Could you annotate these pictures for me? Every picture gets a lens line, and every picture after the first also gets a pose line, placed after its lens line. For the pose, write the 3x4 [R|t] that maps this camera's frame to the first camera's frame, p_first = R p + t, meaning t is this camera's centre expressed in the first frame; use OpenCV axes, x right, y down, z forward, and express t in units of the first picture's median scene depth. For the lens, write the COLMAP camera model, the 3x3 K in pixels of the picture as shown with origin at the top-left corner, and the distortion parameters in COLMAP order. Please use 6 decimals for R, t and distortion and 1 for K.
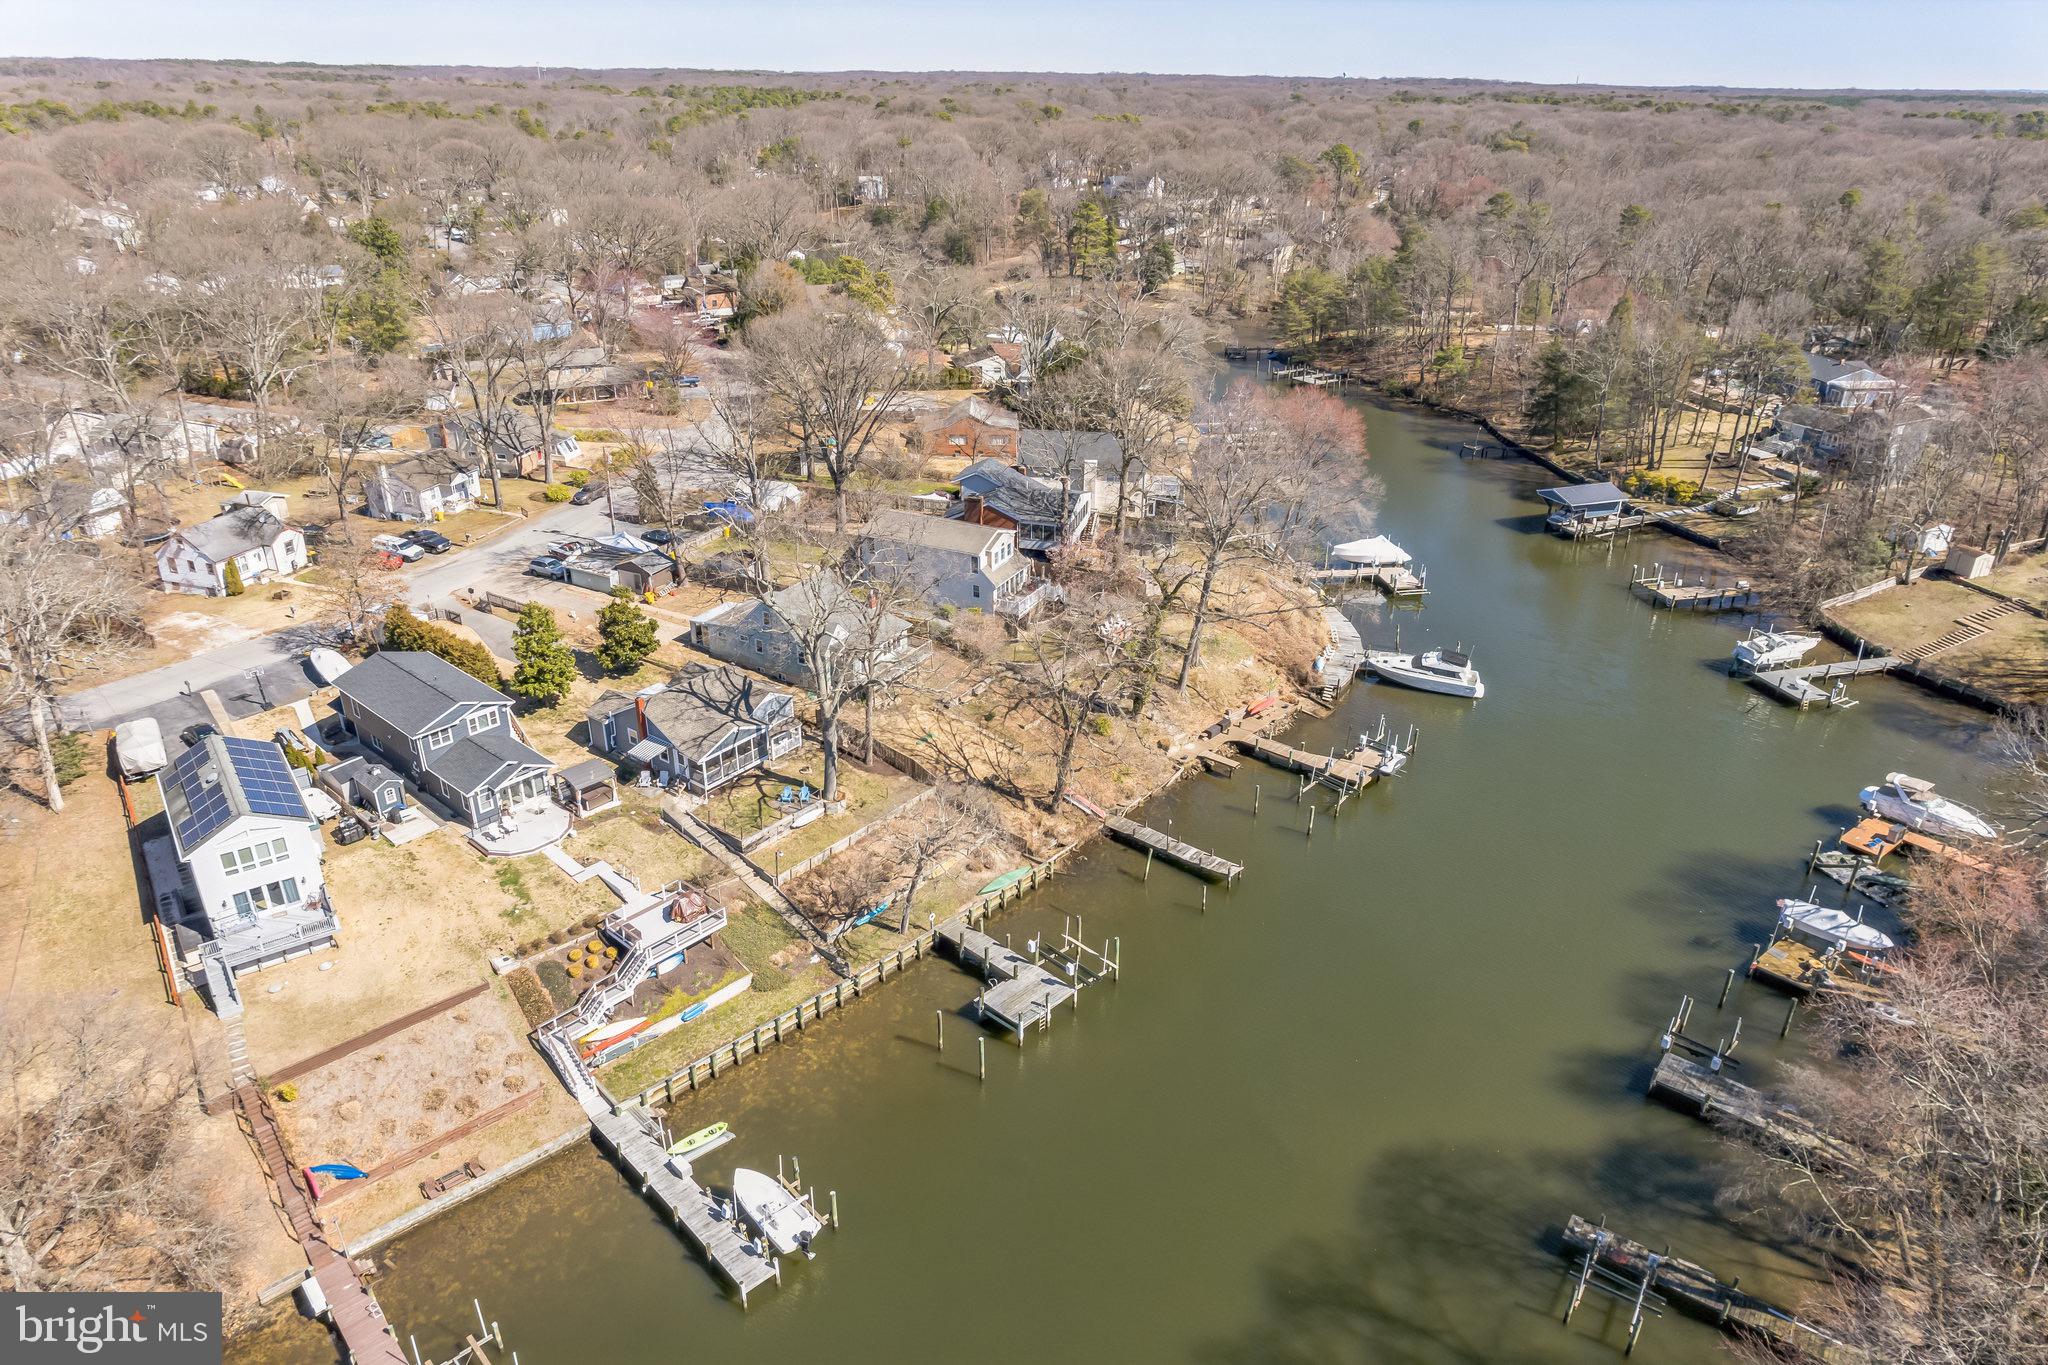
lens RADIAL K [[1309.8, 0, 1024.0], [0, 1309.8, 682.5], [0, 0, 1]] dist [-0.063774, 0.053603]
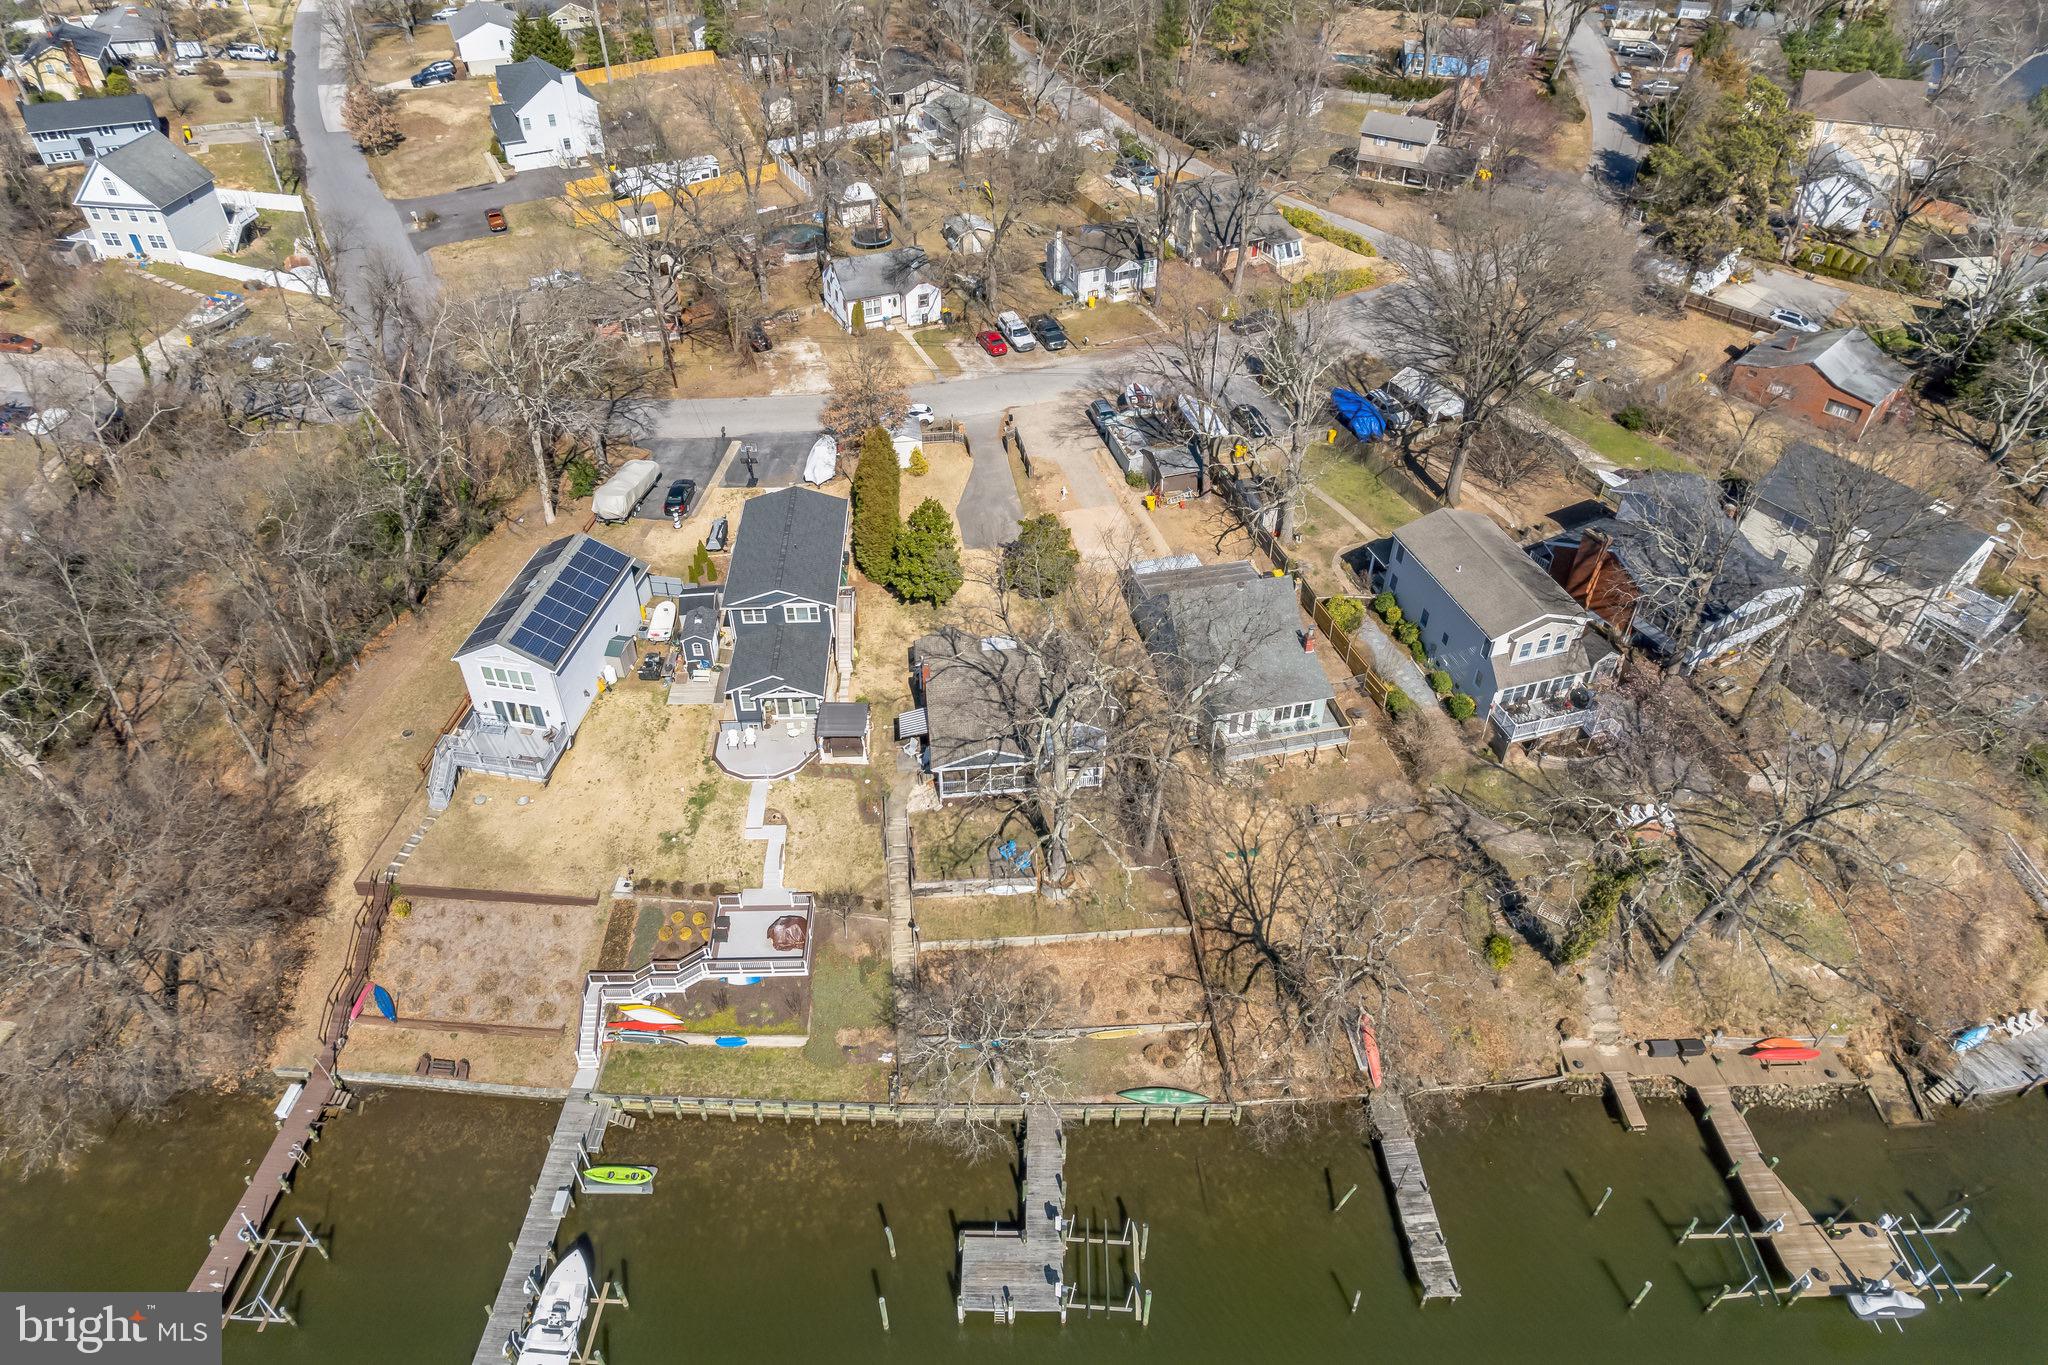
lens RADIAL K [[1309.8, 0, 1024.0], [0, 1309.8, 682.5], [0, 0, 1]] dist [-0.063774, 0.053603]
pose [[0.690687, 0.467720, -0.551534, 0.241959], [-0.317931, 0.881415, 0.349324, -0.311117], [0.649516, -0.065923, 0.757484, 0.388659]]
